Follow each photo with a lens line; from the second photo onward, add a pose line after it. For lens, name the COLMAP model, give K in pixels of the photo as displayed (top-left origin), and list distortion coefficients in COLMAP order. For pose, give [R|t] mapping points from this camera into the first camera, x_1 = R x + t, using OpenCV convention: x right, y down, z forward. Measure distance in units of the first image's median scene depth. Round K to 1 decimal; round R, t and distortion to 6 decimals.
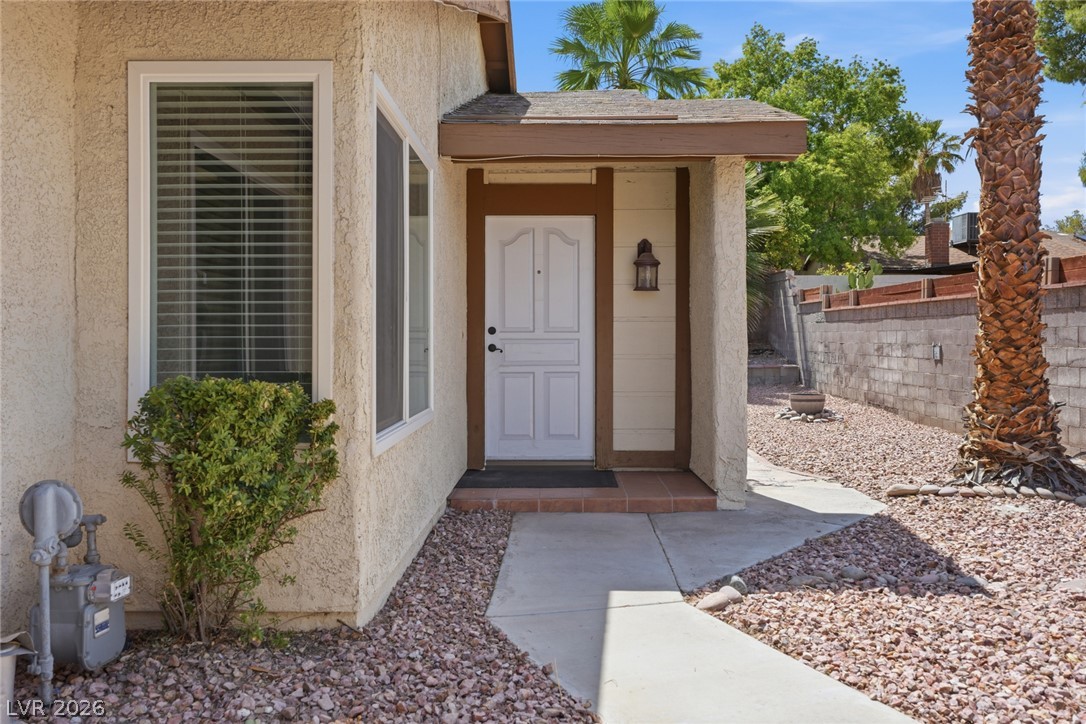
lens RADIAL K [[886.4, 0, 544.1], [0, 886.4, 352.1], [0, 0, 1]] dist [-0.006066, -0.003800]
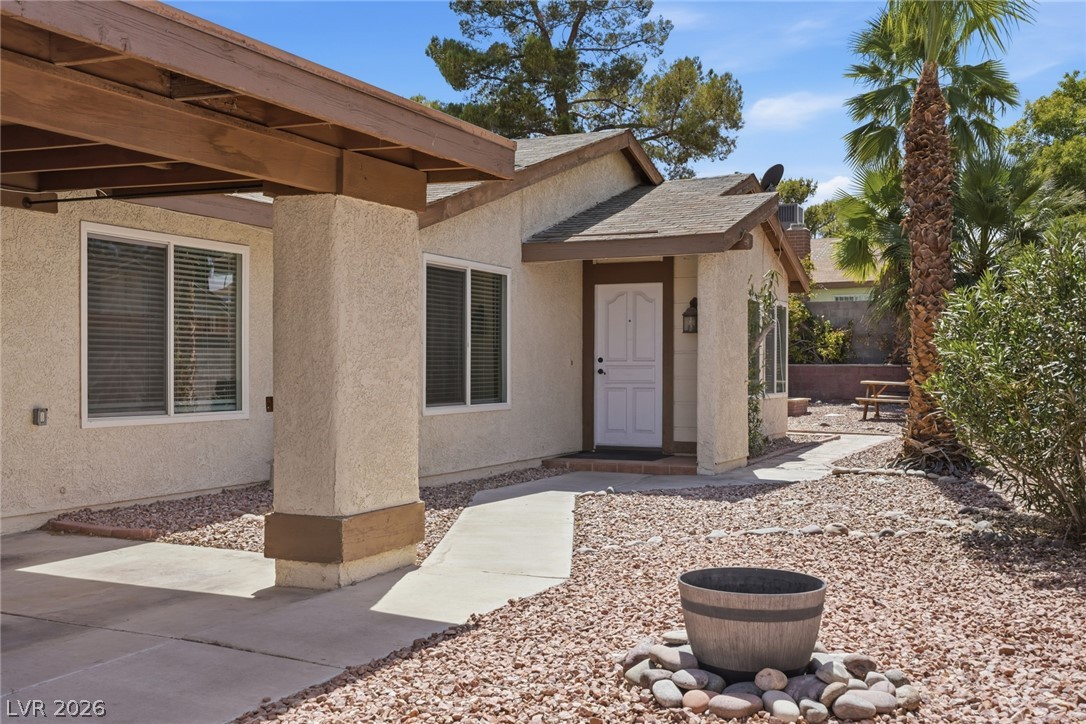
lens RADIAL K [[1121.1, 0, 543.0], [0, 1121.1, 365.3], [0, 0, 1]] dist [0.005824, 0.000000]
pose [[0.903328, 0.001190, -0.428948, 0.711722], [-0.007373, 0.999891, -0.012754, 0.010409], [0.428886, 0.014684, 0.903239, -0.813040]]
